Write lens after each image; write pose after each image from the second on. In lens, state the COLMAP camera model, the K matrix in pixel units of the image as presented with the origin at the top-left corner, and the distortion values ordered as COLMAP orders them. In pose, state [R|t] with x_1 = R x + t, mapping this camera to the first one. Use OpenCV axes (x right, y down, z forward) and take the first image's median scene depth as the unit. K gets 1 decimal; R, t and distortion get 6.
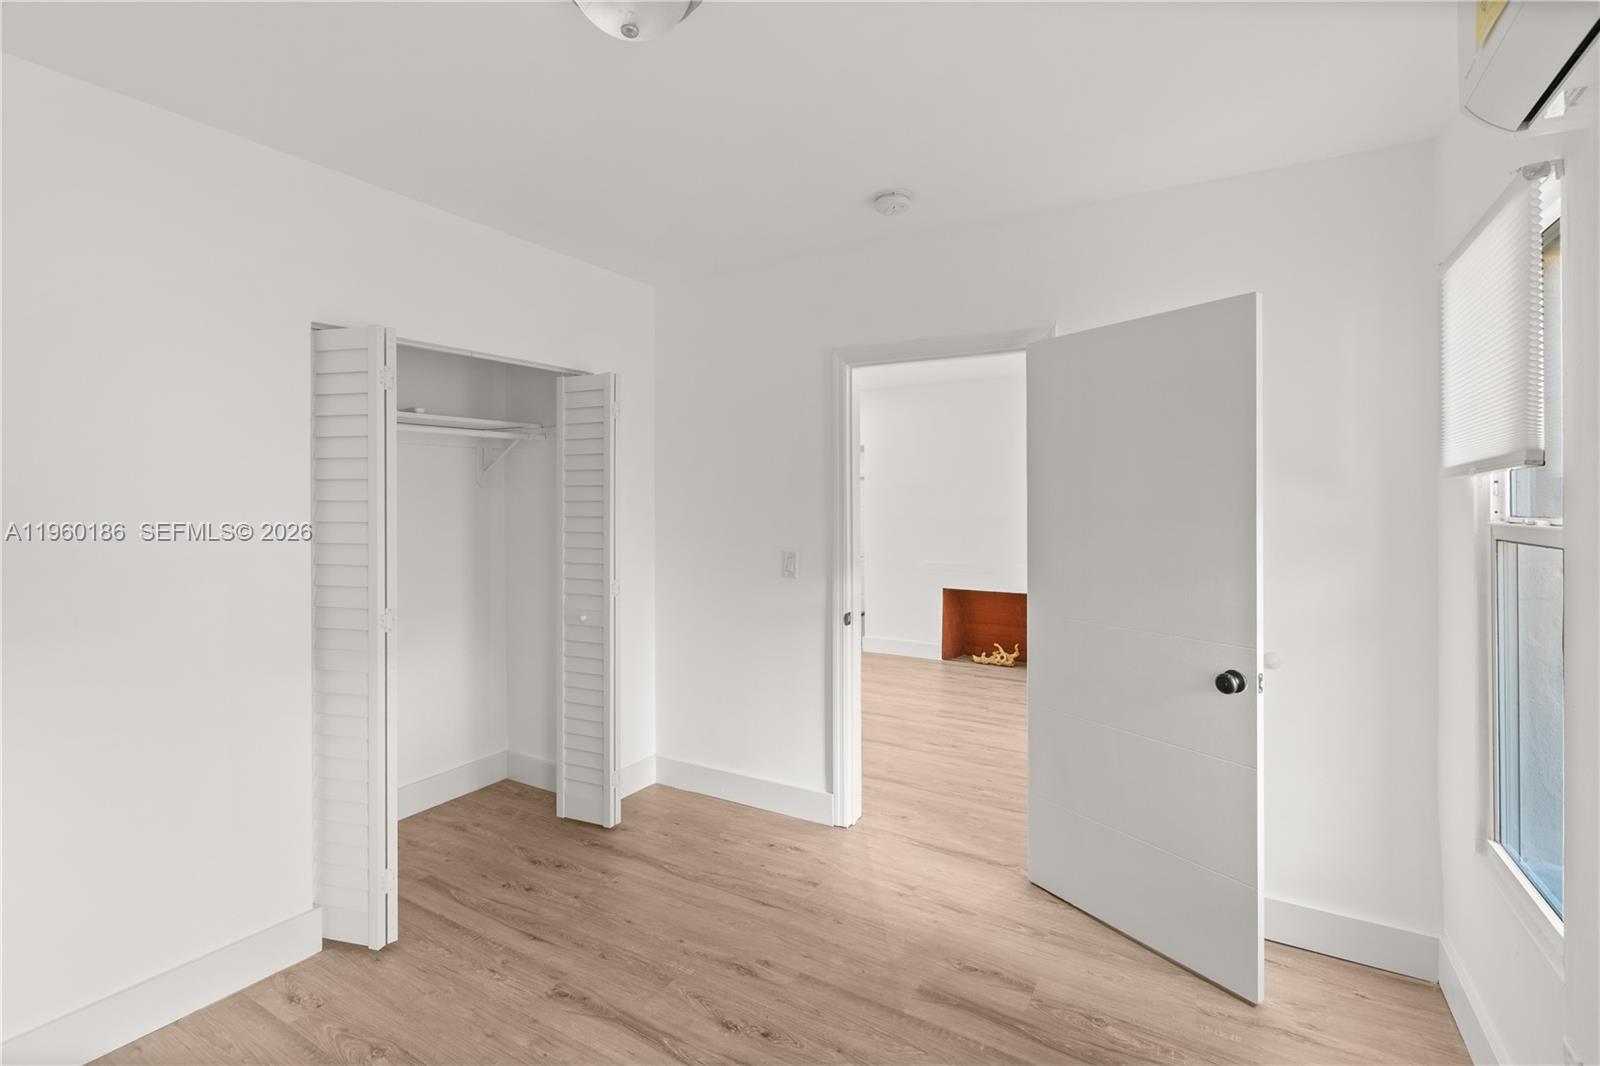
lens RADIAL K [[725.4, 0, 796.1], [0, 725.4, 503.4], [0, 0, 1]] dist [-0.000977, -0.000092]
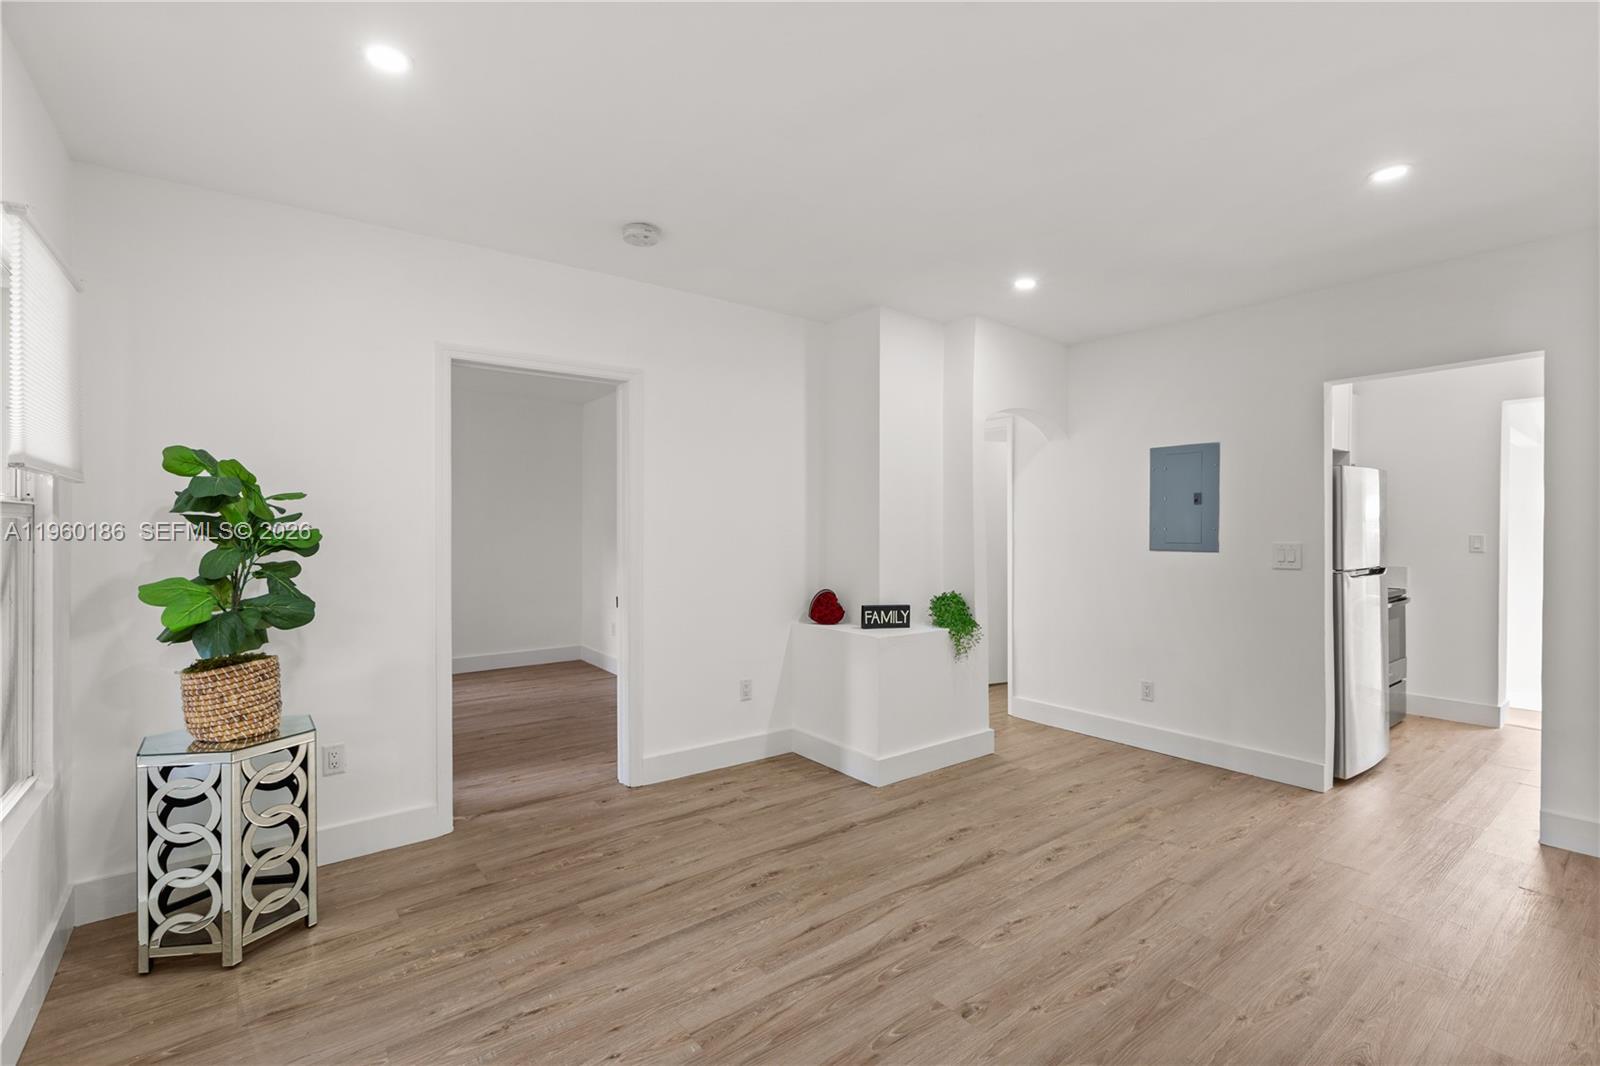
lens RADIAL K [[719.3, 0, 800.0], [0, 719.3, 533.0], [0, 0, 1]] dist [-0.000300, -0.000020]
pose [[-0.367187, 0.011546, -0.930075, 1.085605], [-0.000814, 0.999919, 0.012735, 0.033879], [0.930147, 0.005433, -0.367148, 1.770990]]
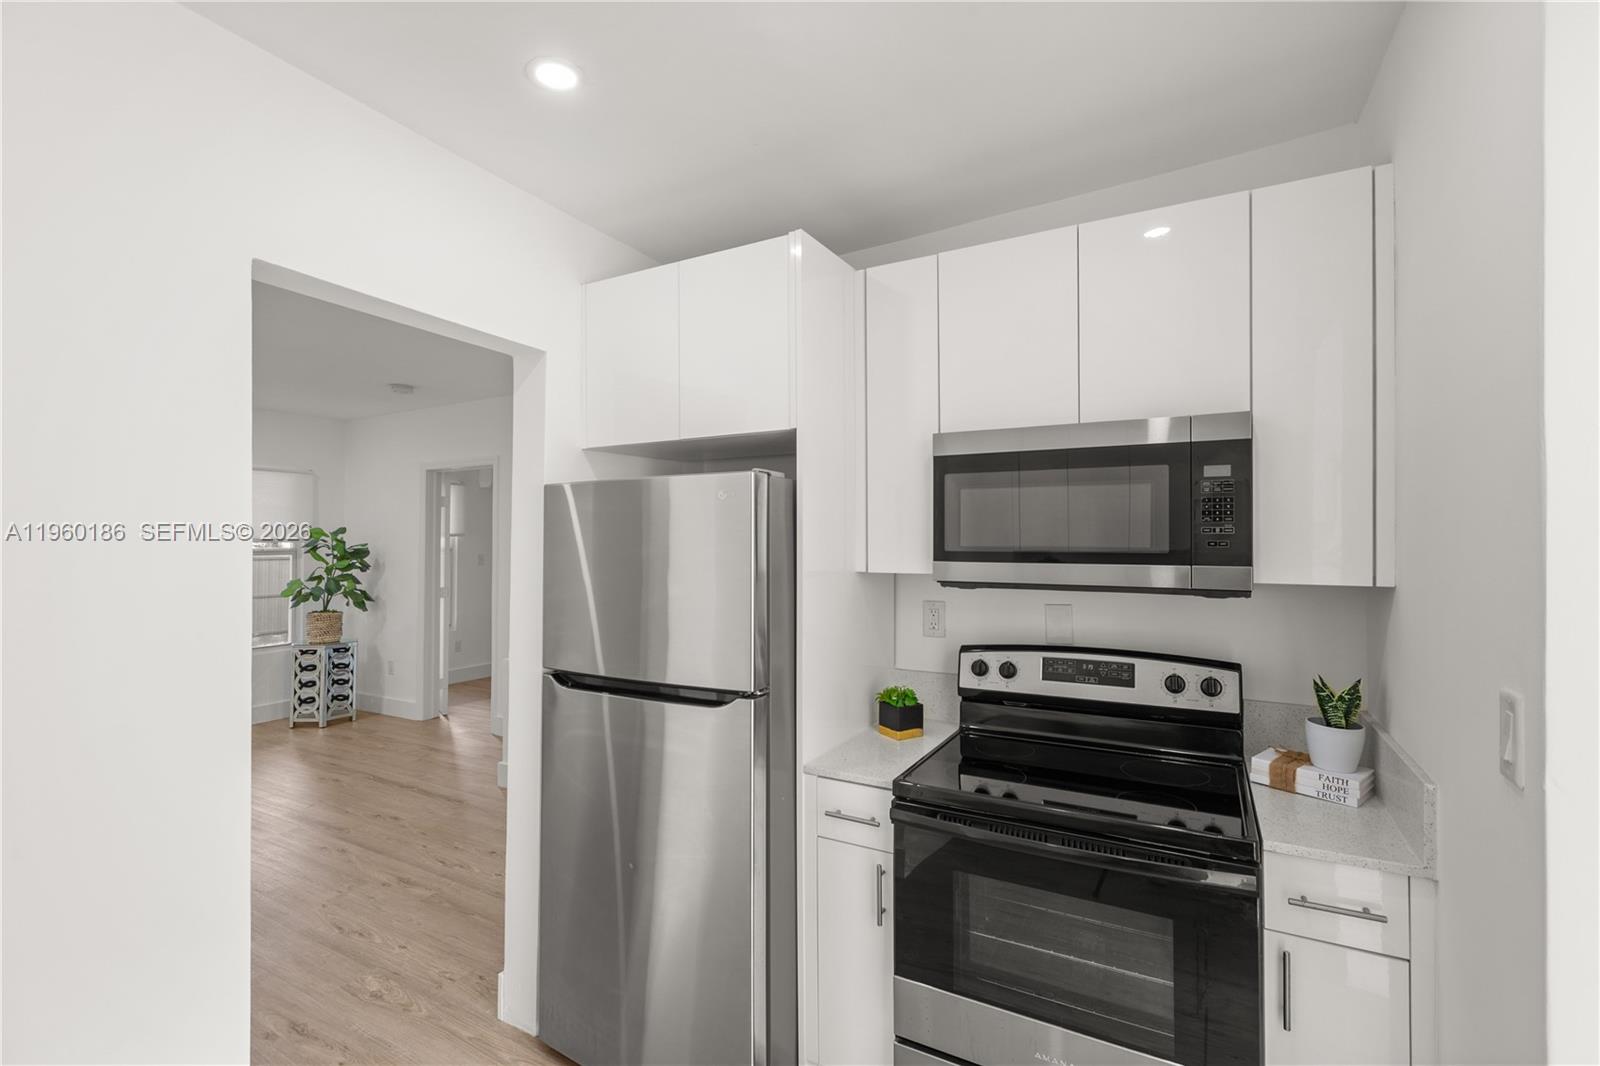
lens RADIAL K [[719.3, 0, 800.0], [0, 719.3, 533.0], [0, 0, 1]] dist [-0.000300, -0.000020]
pose [[-0.999391, 0.001846, -0.034857, -0.611997], [0.002024, 0.999985, -0.005066, -0.017318], [0.034847, -0.005133, -0.999379, 2.891159]]
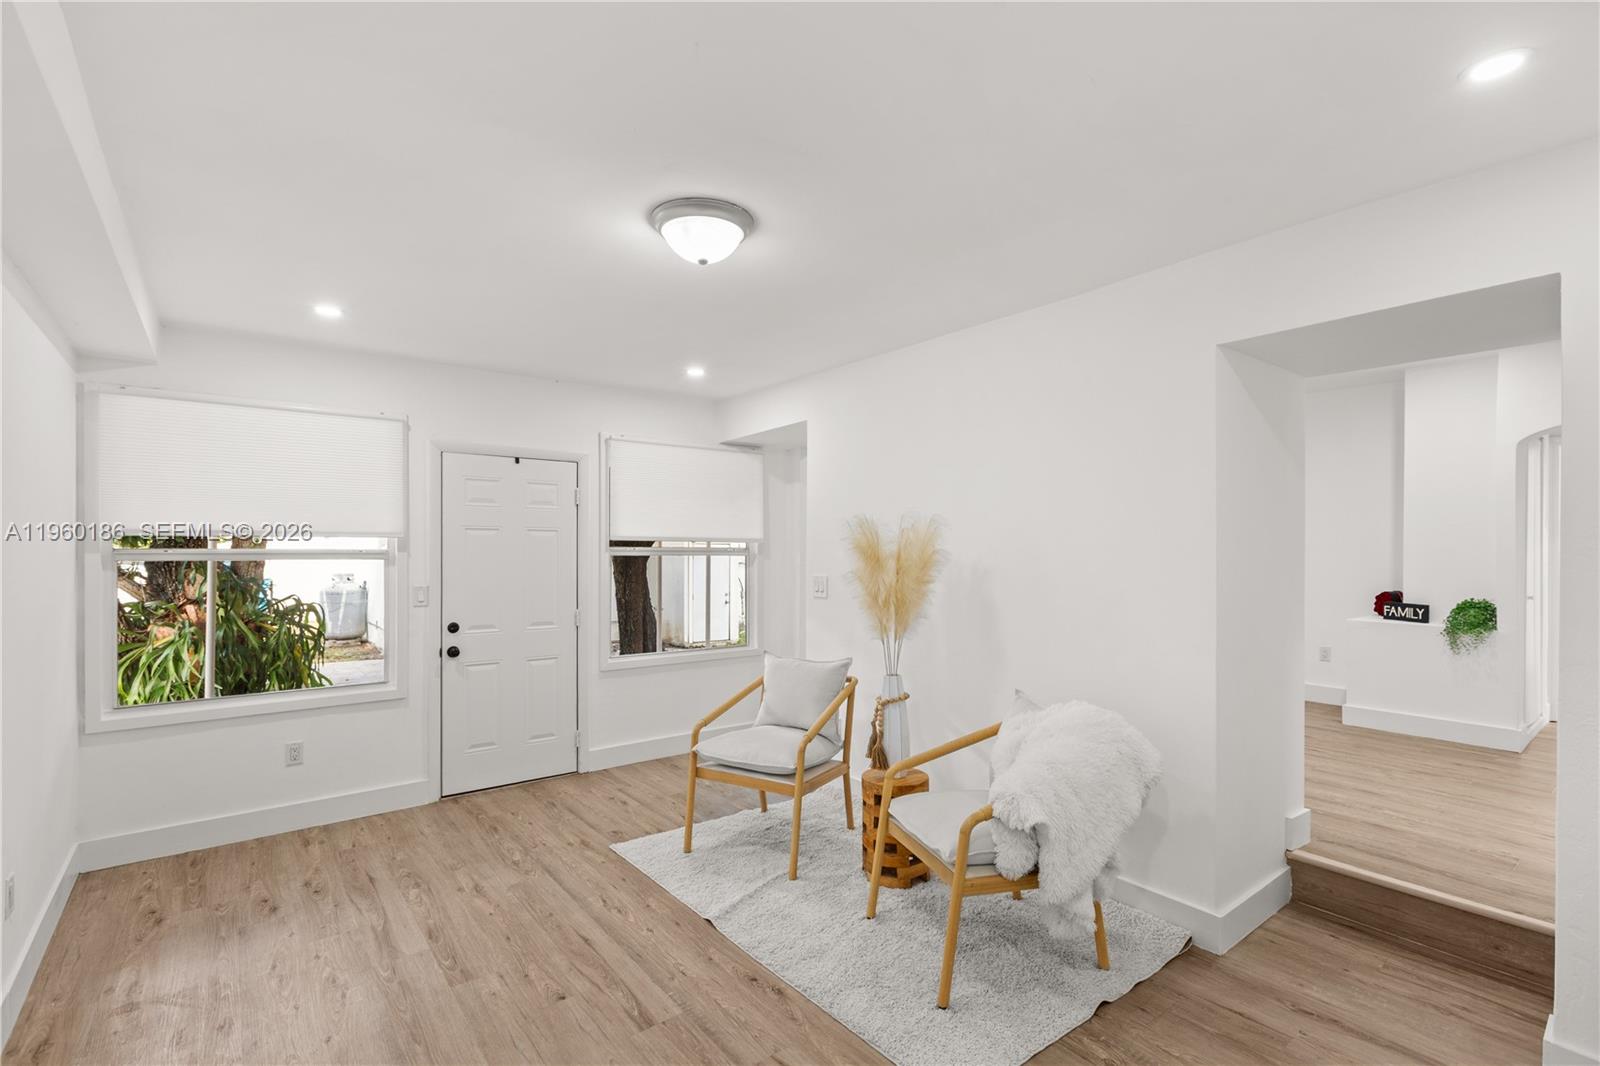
lens RADIAL K [[738.1, 0, 799.9], [0, 738.1, 546.7], [0, 0, 1]] dist [-0.000866, -0.000238]
pose [[-0.935458, -0.001144, 0.353435, 0.518465], [-0.001520, 0.999999, -0.000784, 0.054387], [-0.353434, -0.001271, -0.935459, 3.541878]]
